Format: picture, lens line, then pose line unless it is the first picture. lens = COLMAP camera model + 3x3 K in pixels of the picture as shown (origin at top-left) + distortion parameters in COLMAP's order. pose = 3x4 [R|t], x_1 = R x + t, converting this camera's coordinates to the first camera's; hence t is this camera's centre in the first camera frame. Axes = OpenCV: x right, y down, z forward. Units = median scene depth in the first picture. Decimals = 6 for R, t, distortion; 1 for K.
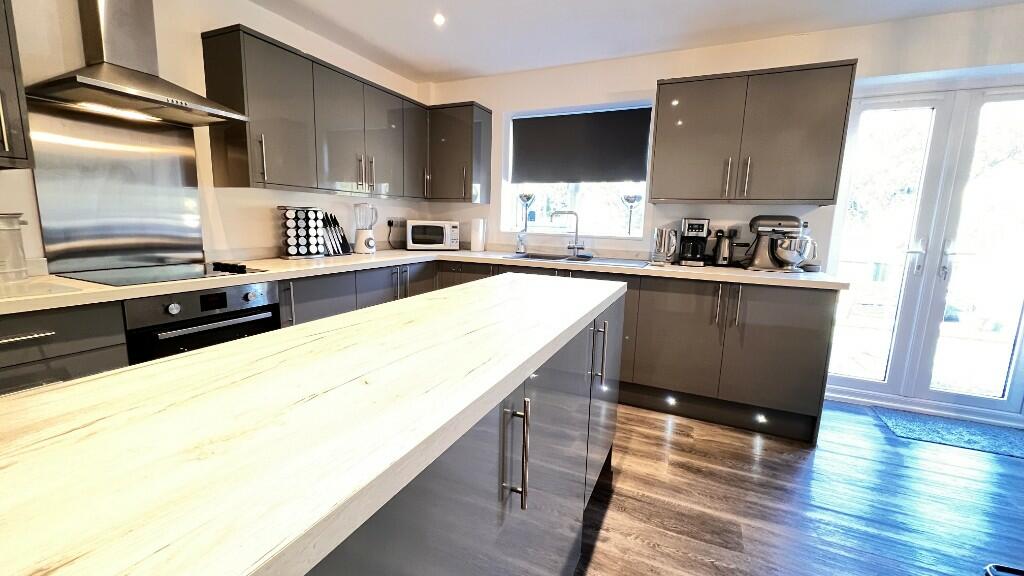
lens RADIAL K [[409.5, 0, 506.9], [0, 409.5, 286.2], [0, 0, 1]] dist [-0.003732, -0.000620]
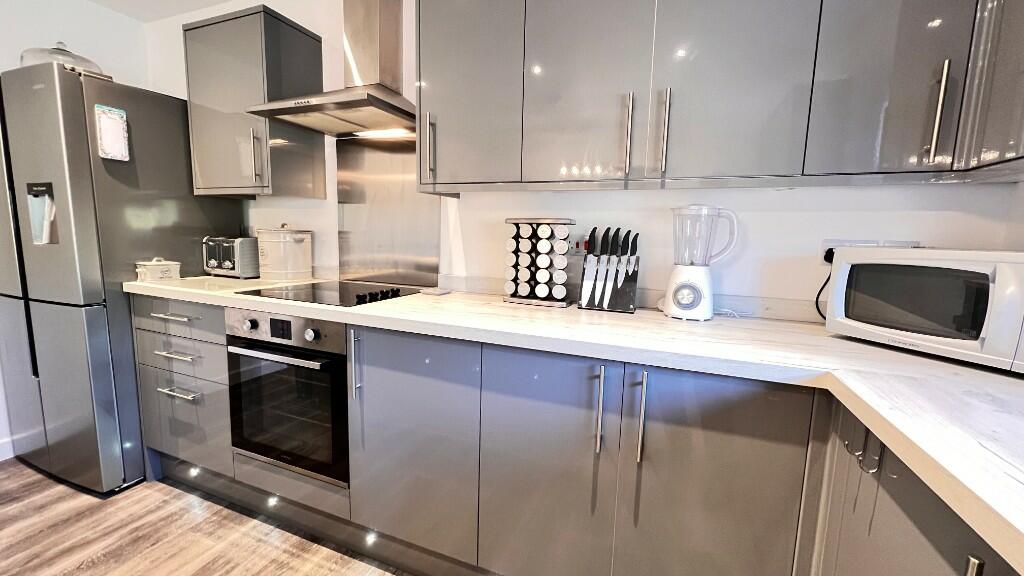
lens RADIAL K [[409.5, 0, 509.5], [0, 409.5, 286.4], [0, 0, 1]] dist [-0.003732, -0.000620]
pose [[0.049767, 0.101072, -0.993634, 0.088428], [-0.179262, 0.979614, 0.090668, -0.131383], [0.982542, 0.173609, 0.066870, 0.860471]]
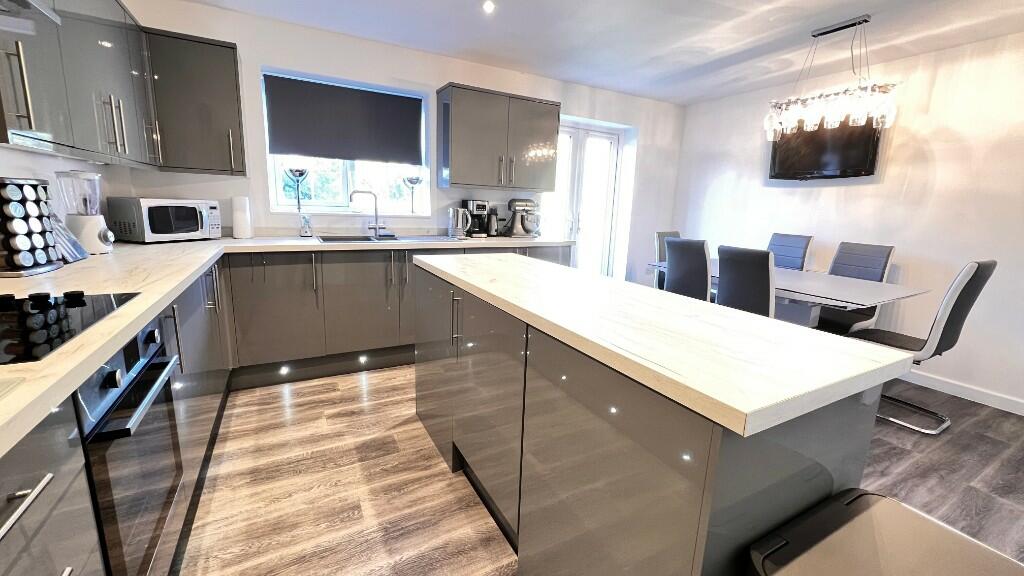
lens RADIAL K [[409.5, 0, 510.8], [0, 409.5, 289.7], [0, 0, 1]] dist [-0.003732, -0.000620]
pose [[0.591955, -0.169284, 0.787992, -0.516934], [0.108173, 0.985535, 0.130460, -0.043600], [-0.798679, 0.008013, 0.601705, 0.142576]]
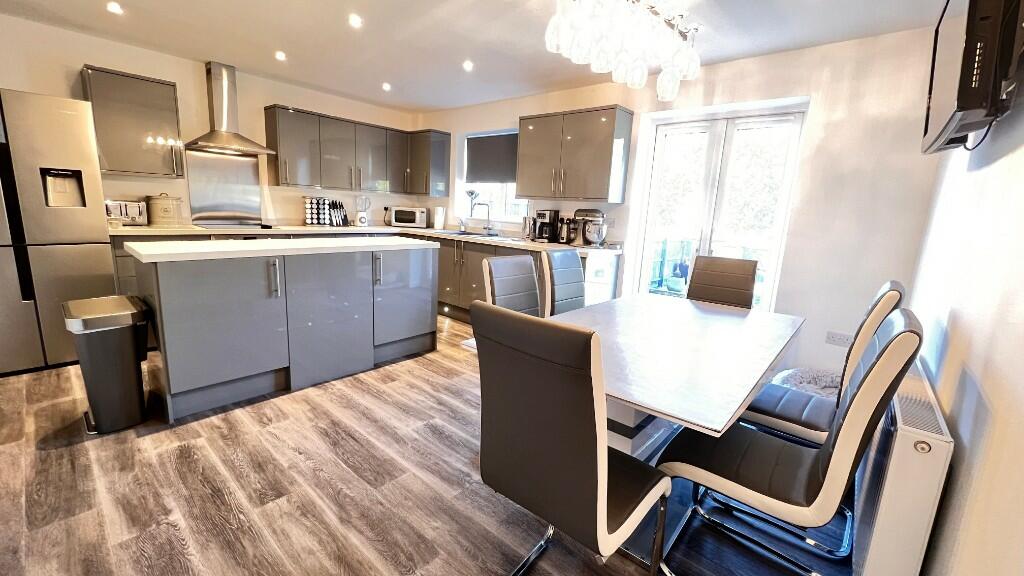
lens RADIAL K [[409.5, 0, 506.7], [0, 409.5, 285.0], [0, 0, 1]] dist [-0.003732, -0.000620]
pose [[0.960971, 0.076513, -0.265857, 0.714942], [-0.071906, 0.997045, 0.027033, 0.070734], [0.267139, -0.006861, 0.963633, -0.434701]]
